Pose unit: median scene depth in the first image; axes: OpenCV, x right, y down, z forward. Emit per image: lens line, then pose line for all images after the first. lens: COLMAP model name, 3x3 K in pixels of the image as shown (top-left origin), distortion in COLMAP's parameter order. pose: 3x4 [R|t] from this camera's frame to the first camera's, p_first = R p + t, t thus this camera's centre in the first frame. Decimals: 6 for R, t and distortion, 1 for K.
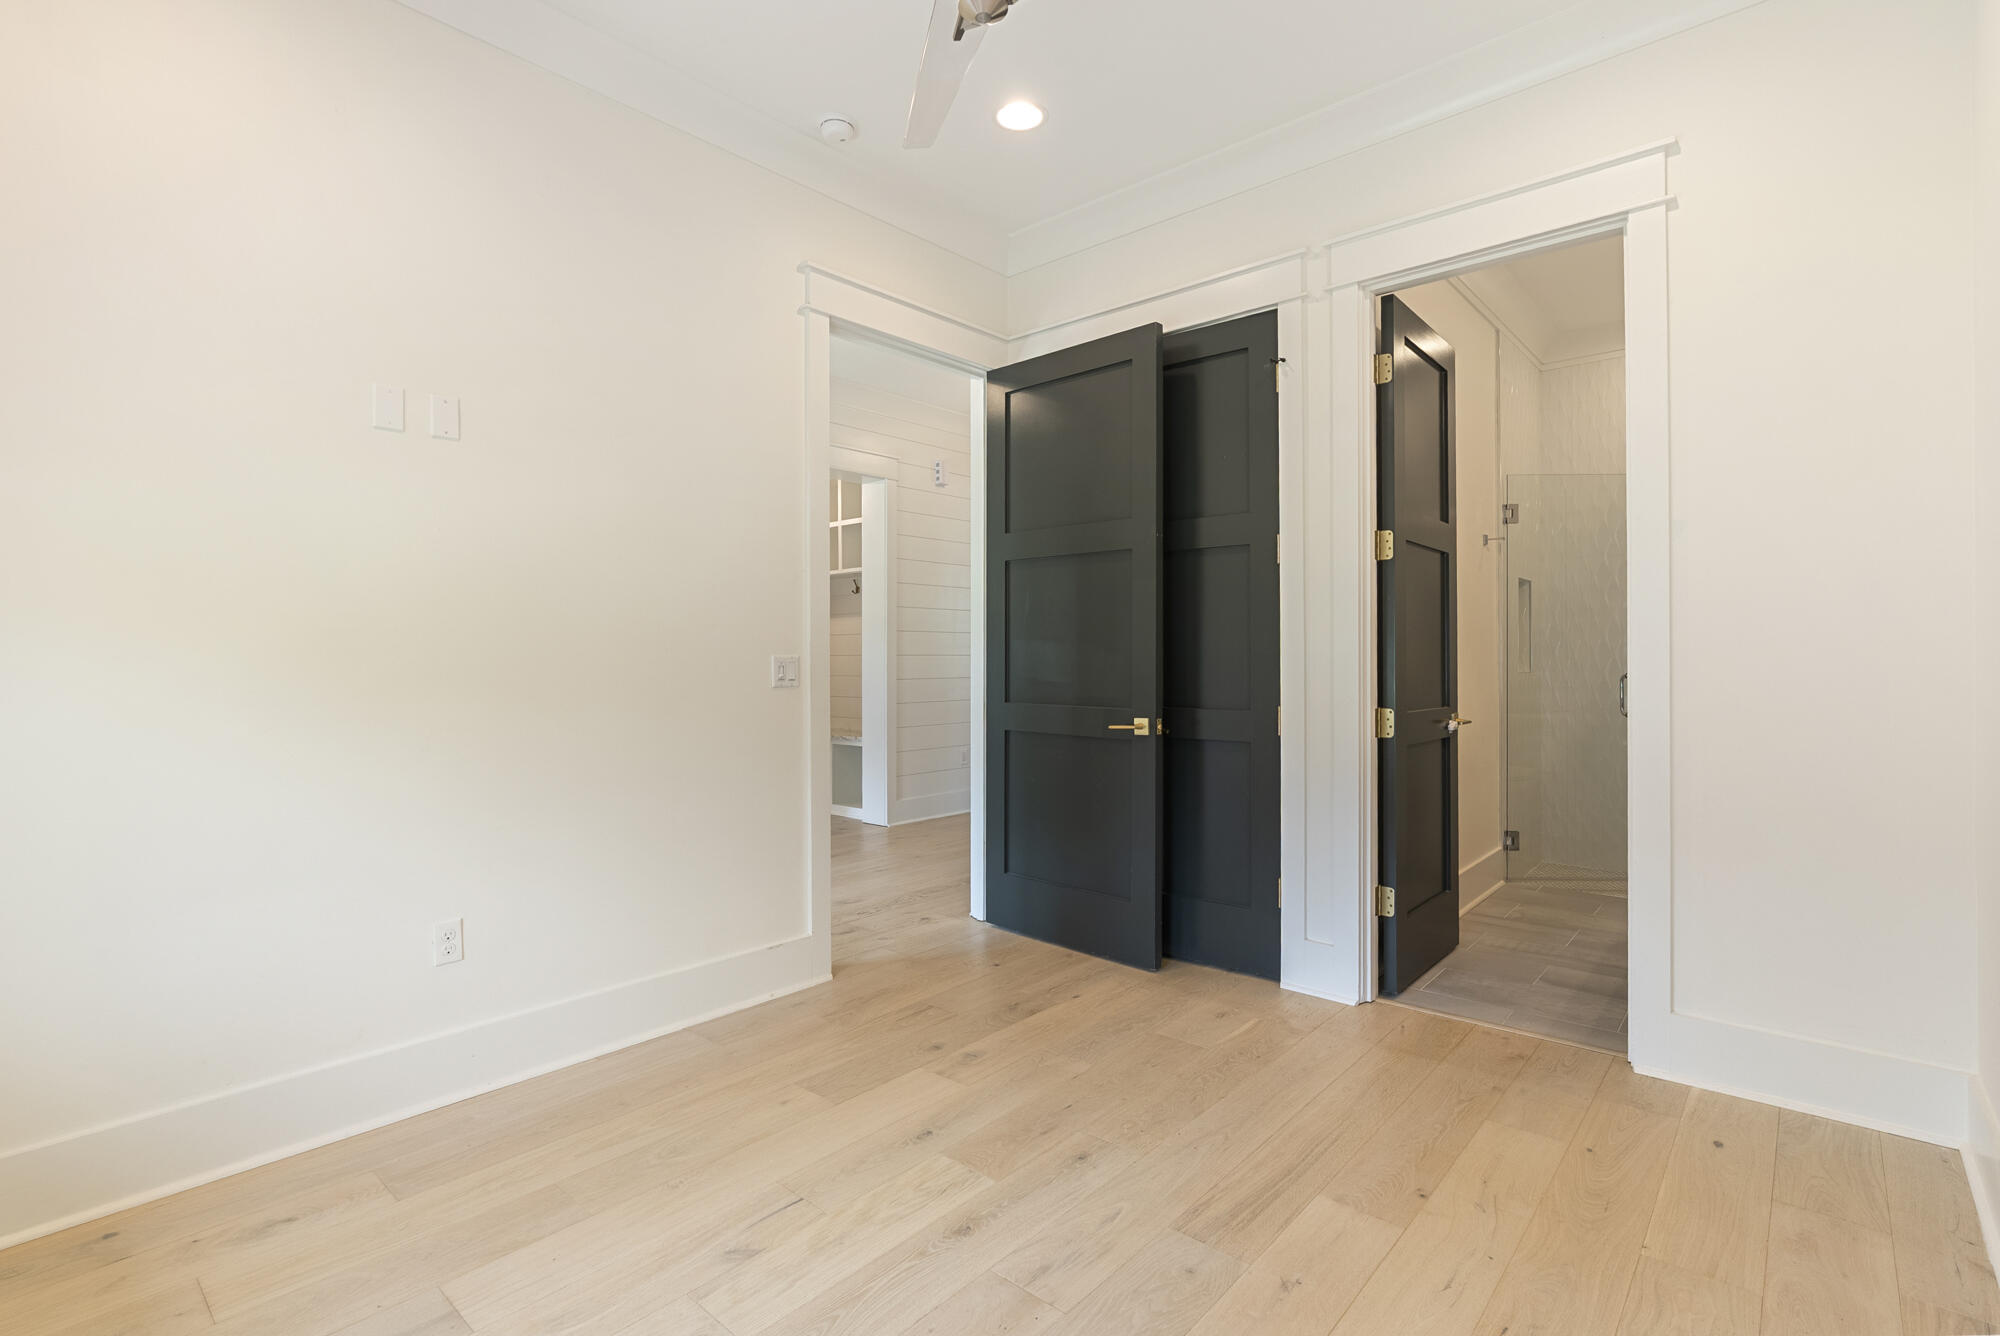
lens RADIAL K [[912.8, 0, 998.7], [0, 912.8, 665.1], [0, 0, 1]] dist [-0.010822, 0.001078]
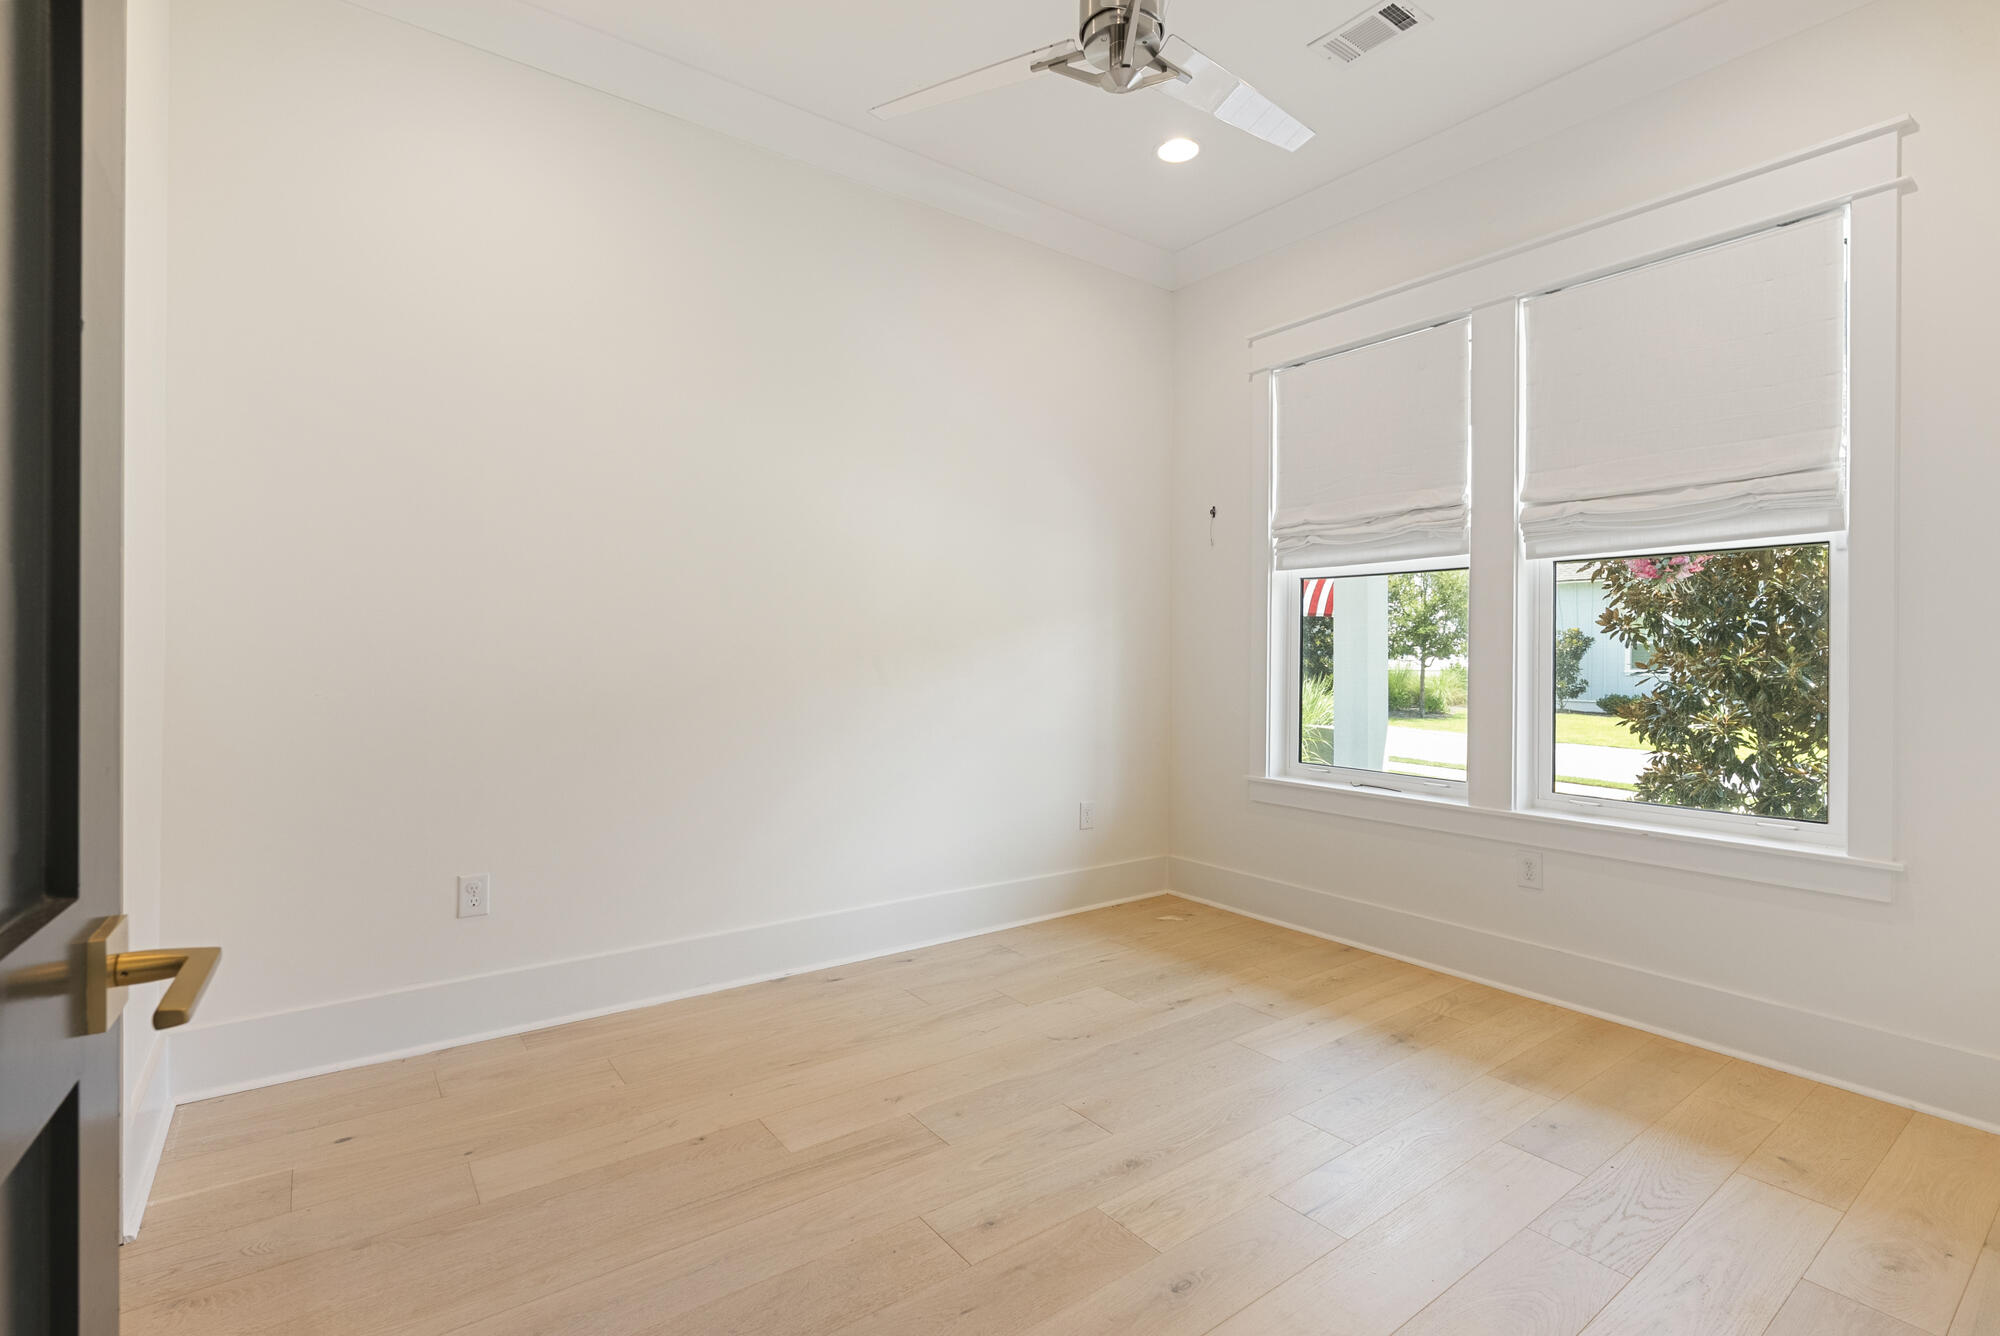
lens RADIAL K [[912.8, 0, 996.1], [0, 912.8, 660.6], [0, 0, 1]] dist [-0.010822, 0.001078]
pose [[-0.978827, -0.003944, 0.204652, -0.094680], [-0.002023, 0.999952, 0.009595, 0.005834], [-0.204680, 0.008978, -0.978788, 2.007328]]
